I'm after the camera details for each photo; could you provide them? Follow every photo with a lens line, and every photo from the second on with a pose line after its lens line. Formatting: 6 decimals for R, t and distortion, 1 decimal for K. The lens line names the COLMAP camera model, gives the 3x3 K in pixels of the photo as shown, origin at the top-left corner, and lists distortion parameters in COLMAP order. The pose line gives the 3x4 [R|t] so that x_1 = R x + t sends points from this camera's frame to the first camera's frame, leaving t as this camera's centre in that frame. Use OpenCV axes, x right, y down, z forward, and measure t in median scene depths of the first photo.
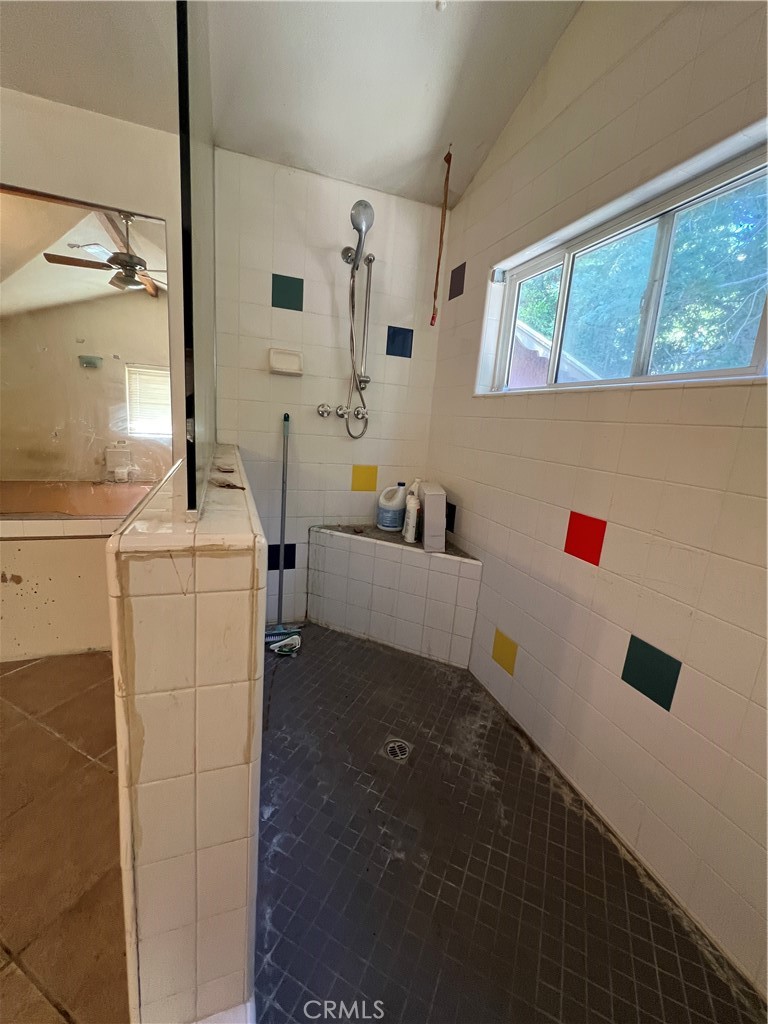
lens RADIAL K [[410.2, 0, 386.0], [0, 410.2, 507.0], [0, 0, 1]] dist [0.000090, -0.000274]
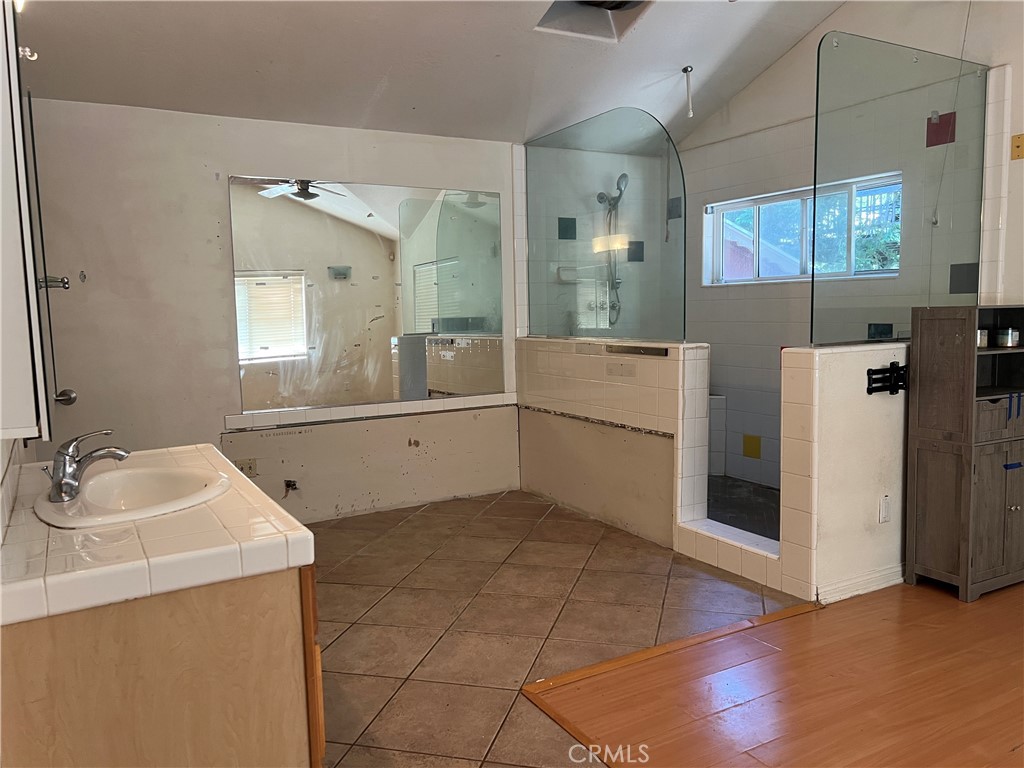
lens RADIAL K [[774.0, 0, 511.4], [0, 774.0, 383.1], [0, 0, 1]] dist [0.046531, -0.019107]
pose [[0.982204, -0.105752, 0.155214, -0.924868], [0.121717, 0.987792, -0.097223, 0.256722], [-0.143037, 0.114385, 0.983085, -1.598920]]
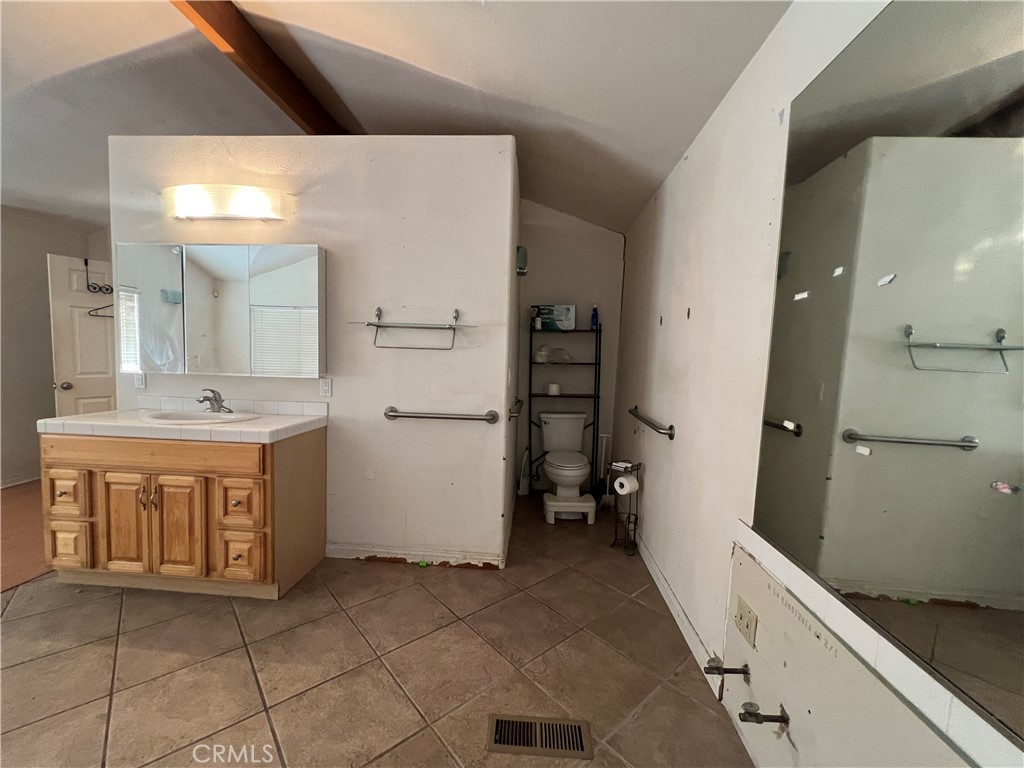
lens RADIAL K [[410.2, 0, 511.2], [0, 410.2, 384.8], [0, 0, 1]] dist [0.000090, -0.000274]
pose [[-0.407829, -0.020707, -0.912824, -0.560843], [-0.246941, 0.964987, 0.088437, -0.163833], [0.879031, 0.261481, -0.398663, 0.597784]]
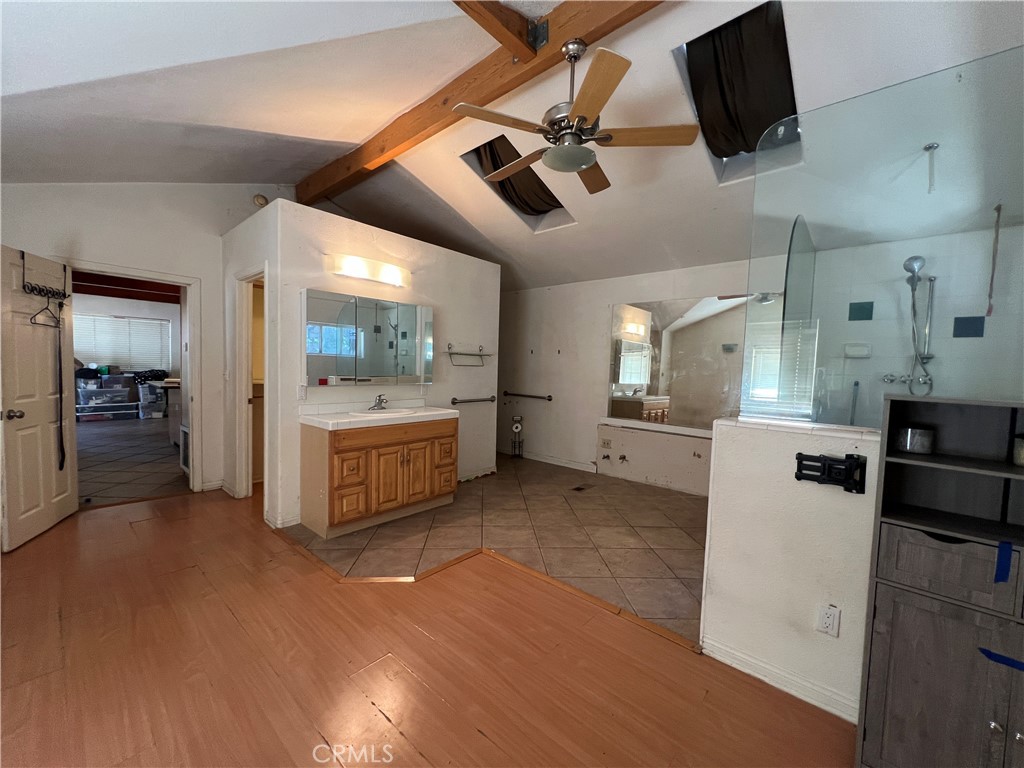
lens RADIAL K [[410.2, 0, 506.6], [0, 410.2, 384.2], [0, 0, 1]] dist [0.000090, -0.000274]
pose [[0.470112, -0.013777, -0.882499, 0.563429], [-0.178946, 0.977624, -0.110588, 0.217975], [0.864276, 0.209908, 0.457128, -0.971976]]
